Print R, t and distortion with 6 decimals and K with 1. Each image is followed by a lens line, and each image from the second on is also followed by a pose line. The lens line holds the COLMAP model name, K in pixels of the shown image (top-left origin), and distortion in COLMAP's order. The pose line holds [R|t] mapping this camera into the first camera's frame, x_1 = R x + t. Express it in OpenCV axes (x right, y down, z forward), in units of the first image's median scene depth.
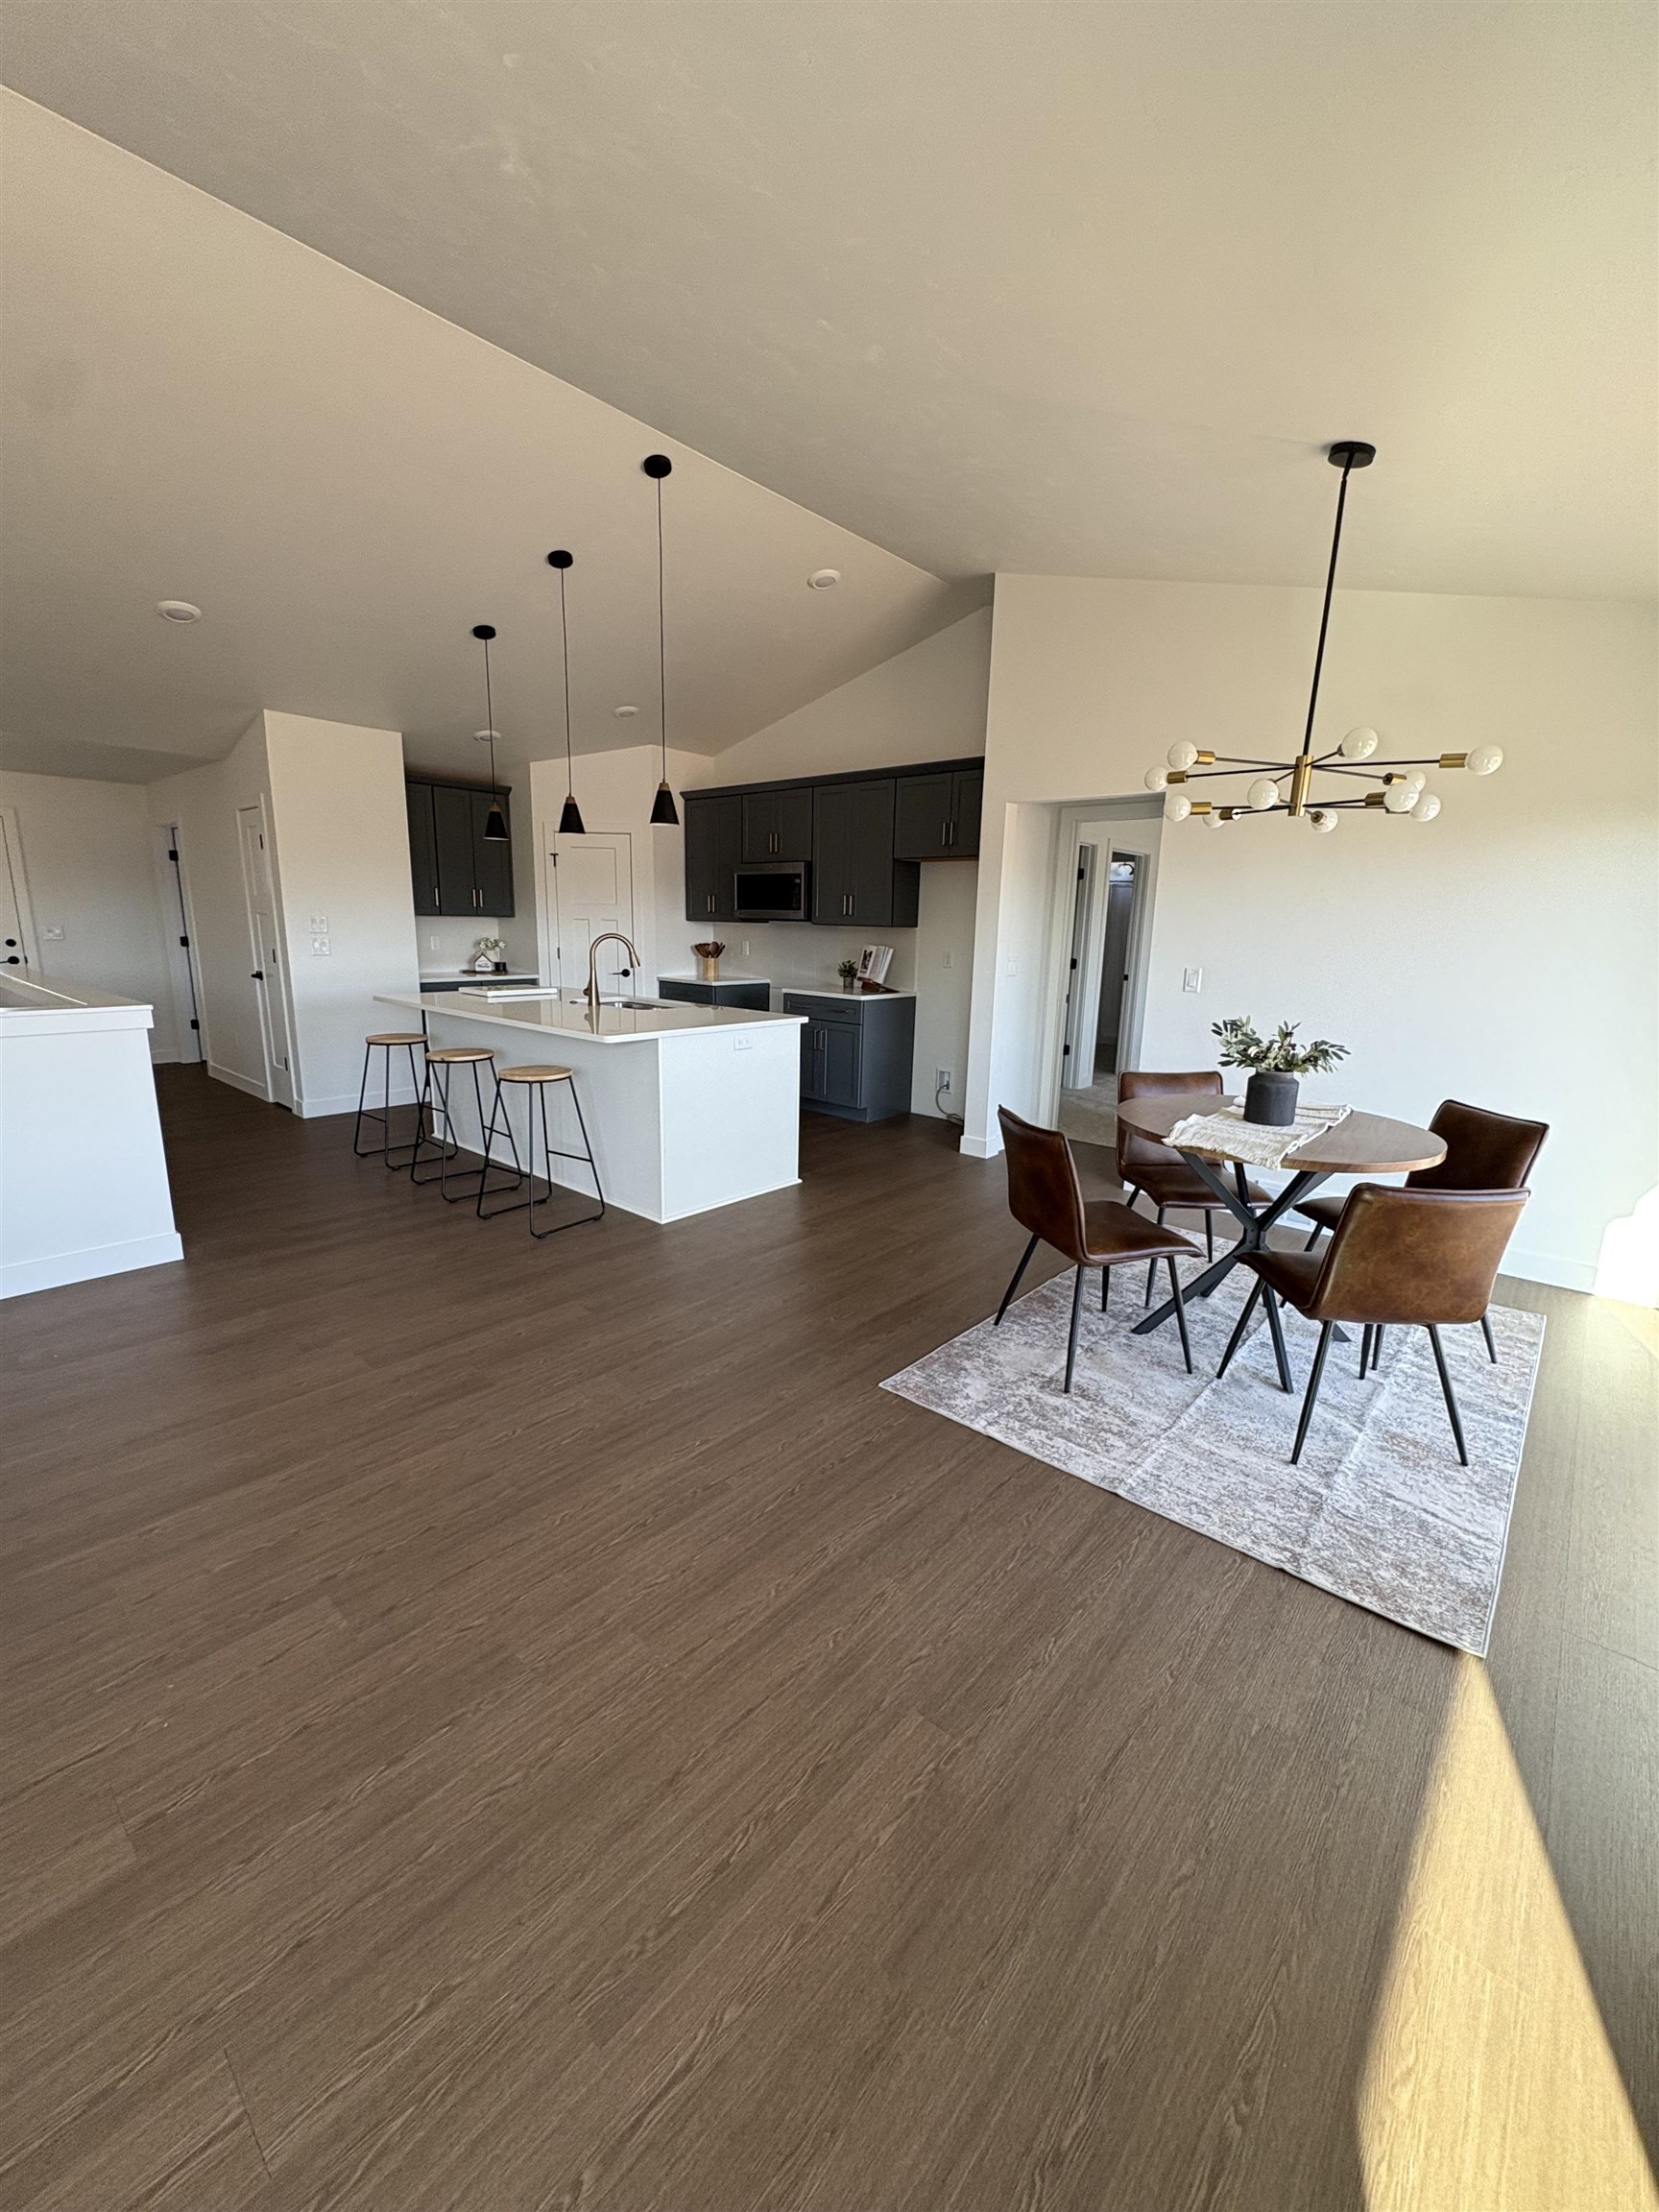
lens RADIAL K [[878.3, 0, 843.2], [0, 878.3, 1105.2], [0, 0, 1]] dist [-0.004055, 0.001591]
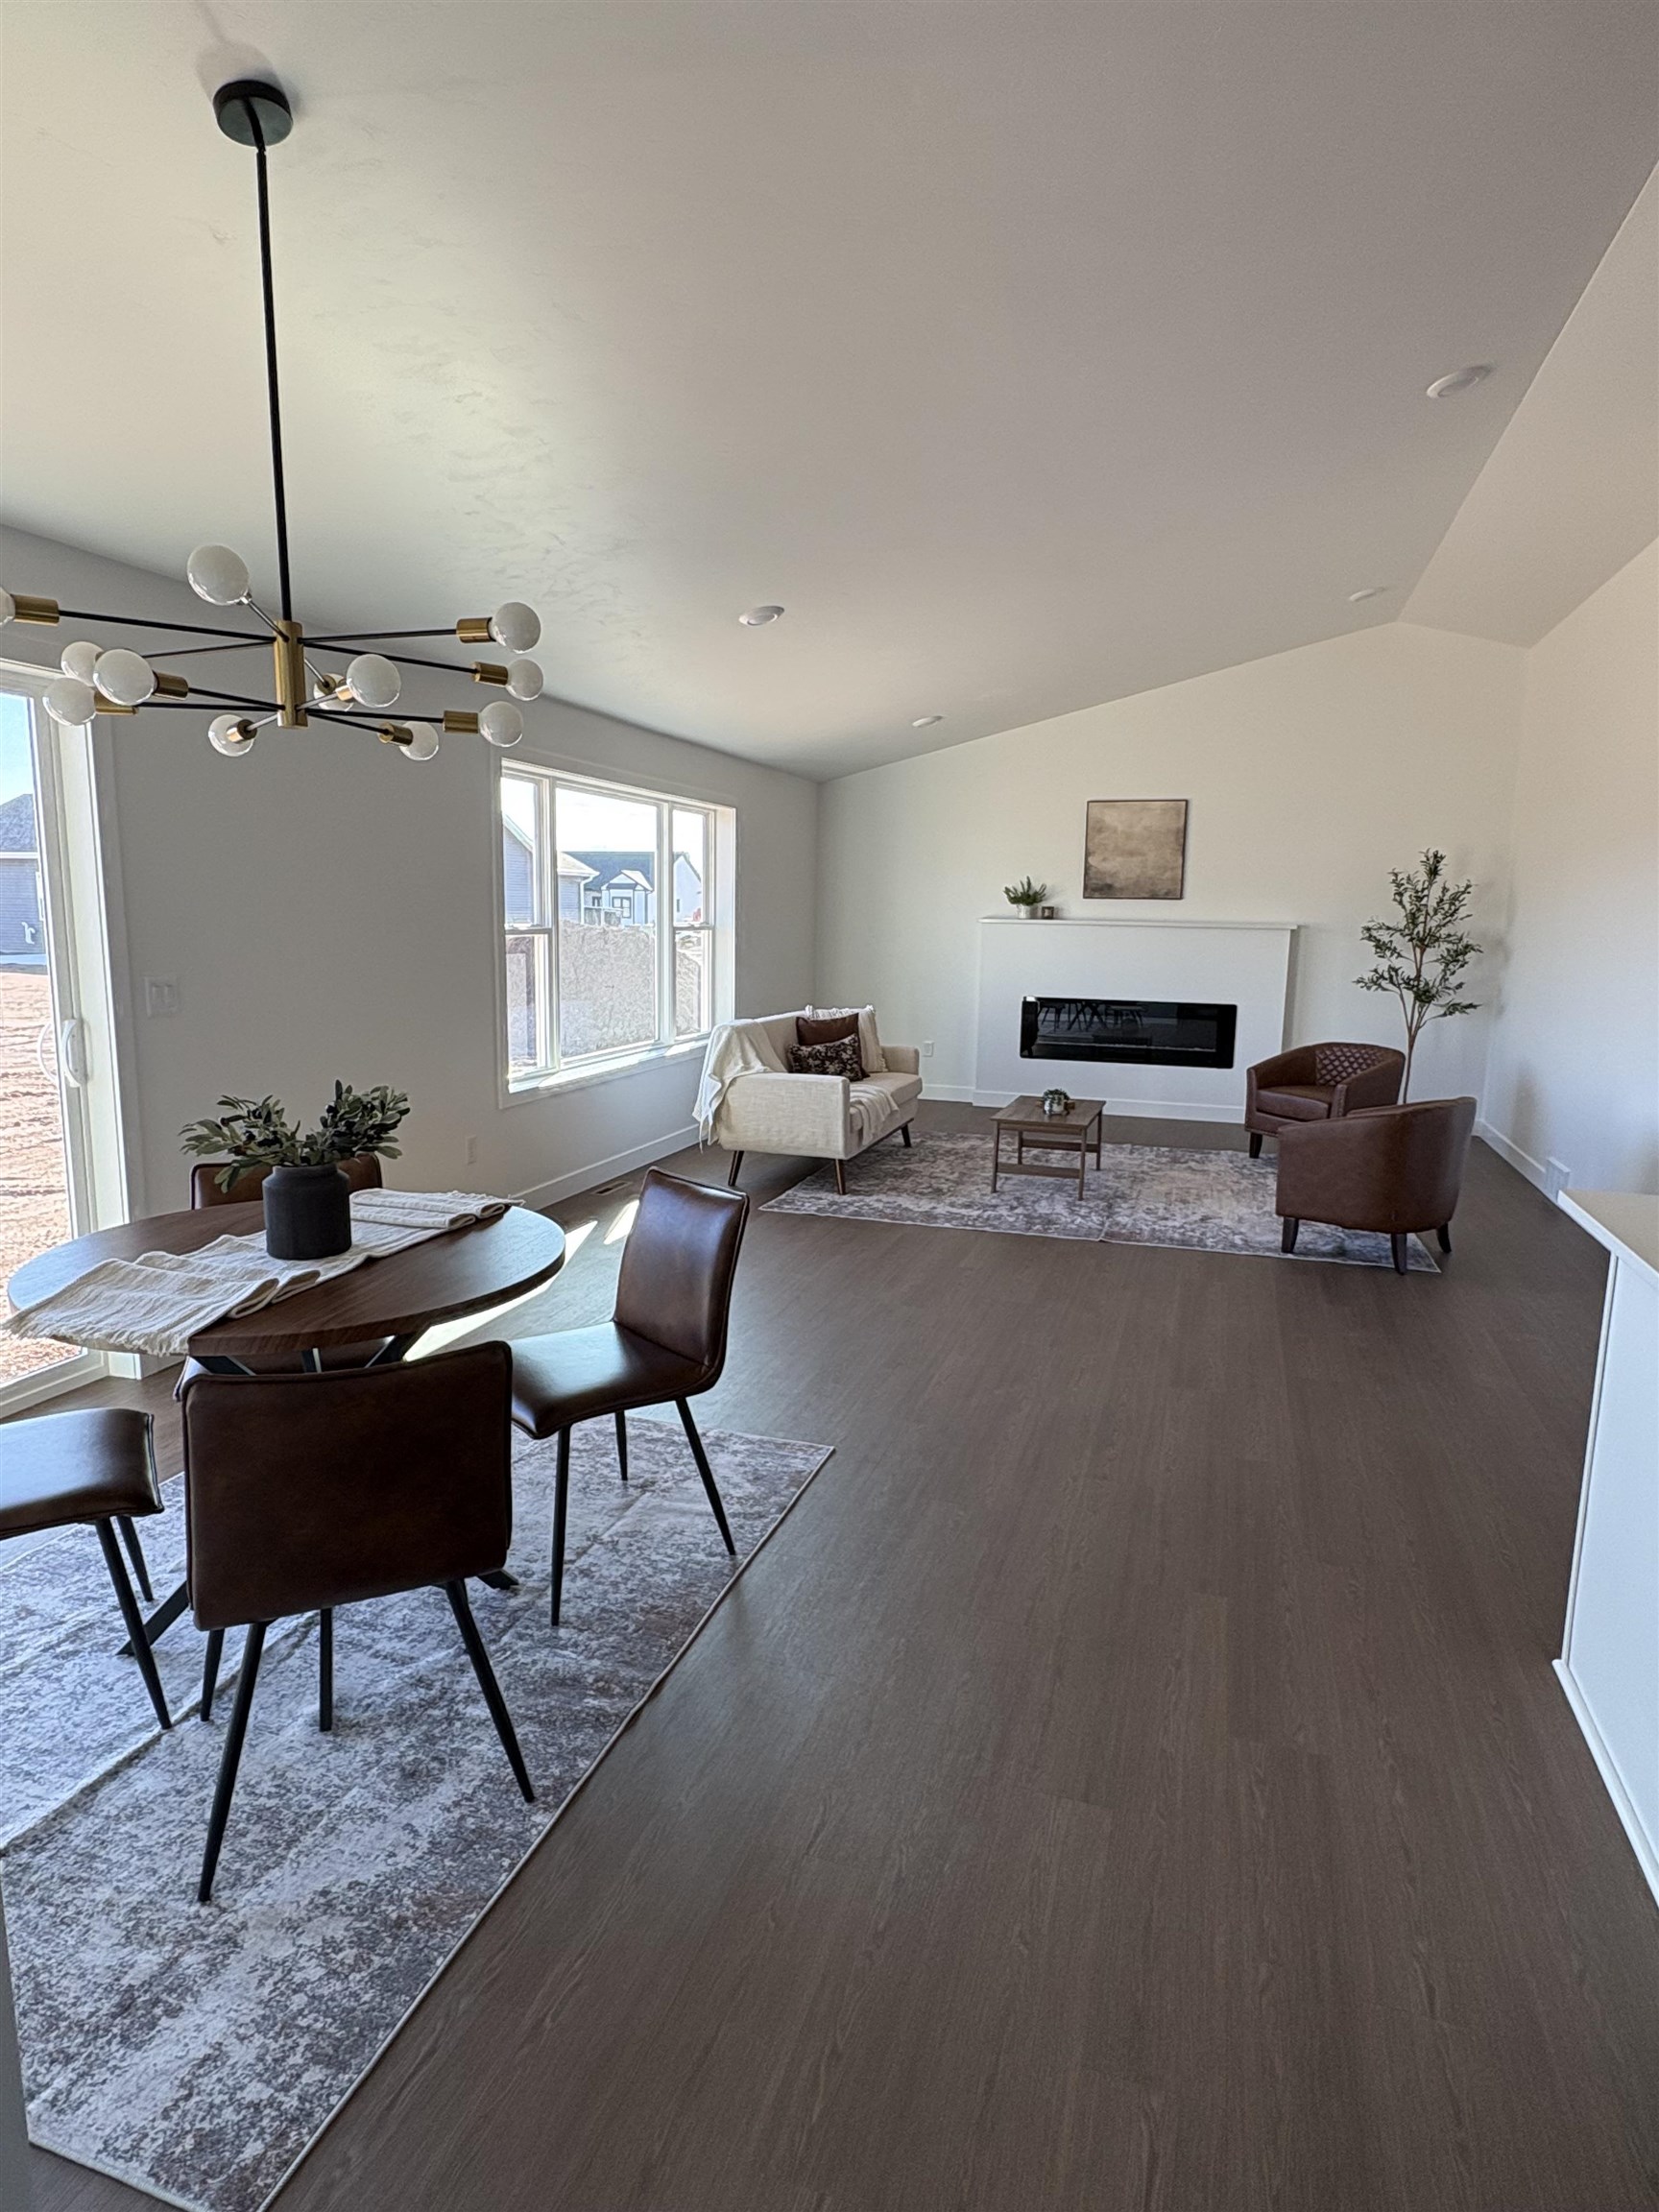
lens RADIAL K [[1223.4, 0, 845.1], [0, 1223.4, 1108.4], [0, 0, 1]] dist [-0.001276, 0.001565]
pose [[-0.916369, 0.024838, -0.399562, 0.246715], [-0.120576, 0.934604, 0.334630, -0.200802], [0.381744, 0.354823, -0.853447, 0.937153]]
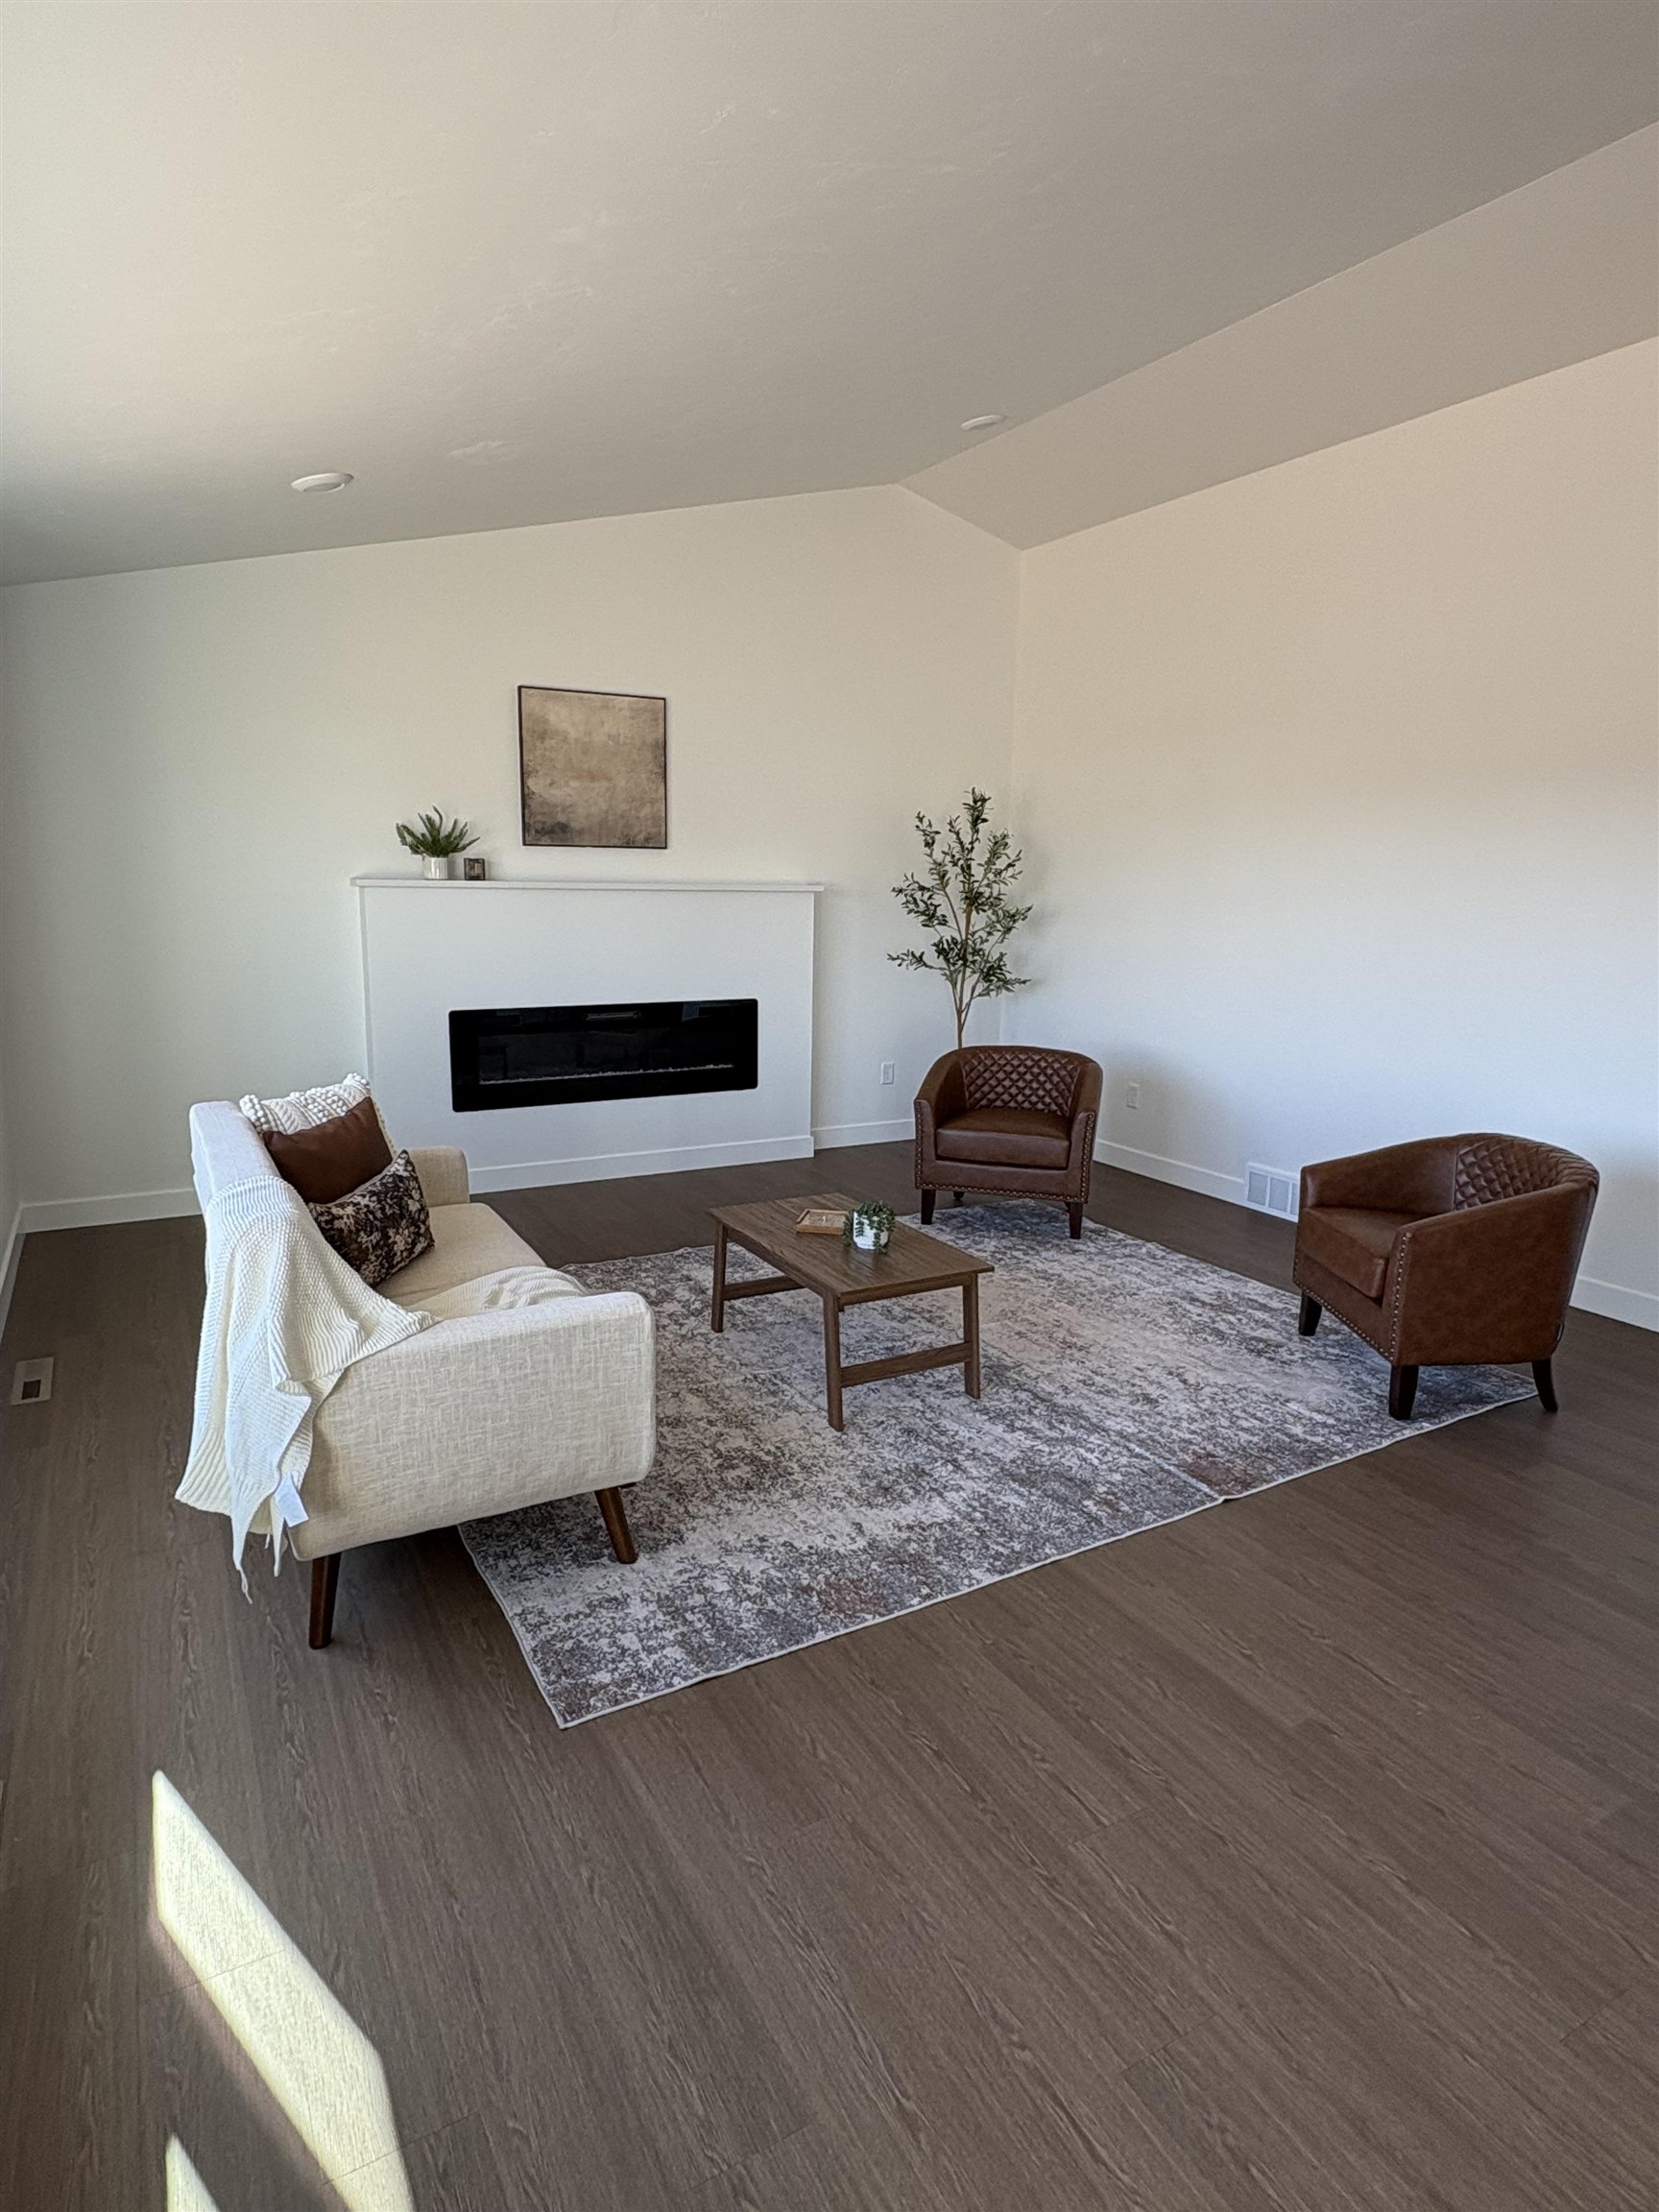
lens RADIAL K [[1223.4, 0, 822.4], [0, 1223.4, 1101.3], [0, 0, 1]] dist [-0.001276, 0.001565]
pose [[-0.333329, 0.145038, -0.931588, 0.189818], [-0.220370, 0.948740, 0.226558, -0.040182], [0.916695, 0.280813, -0.284280, 0.152792]]
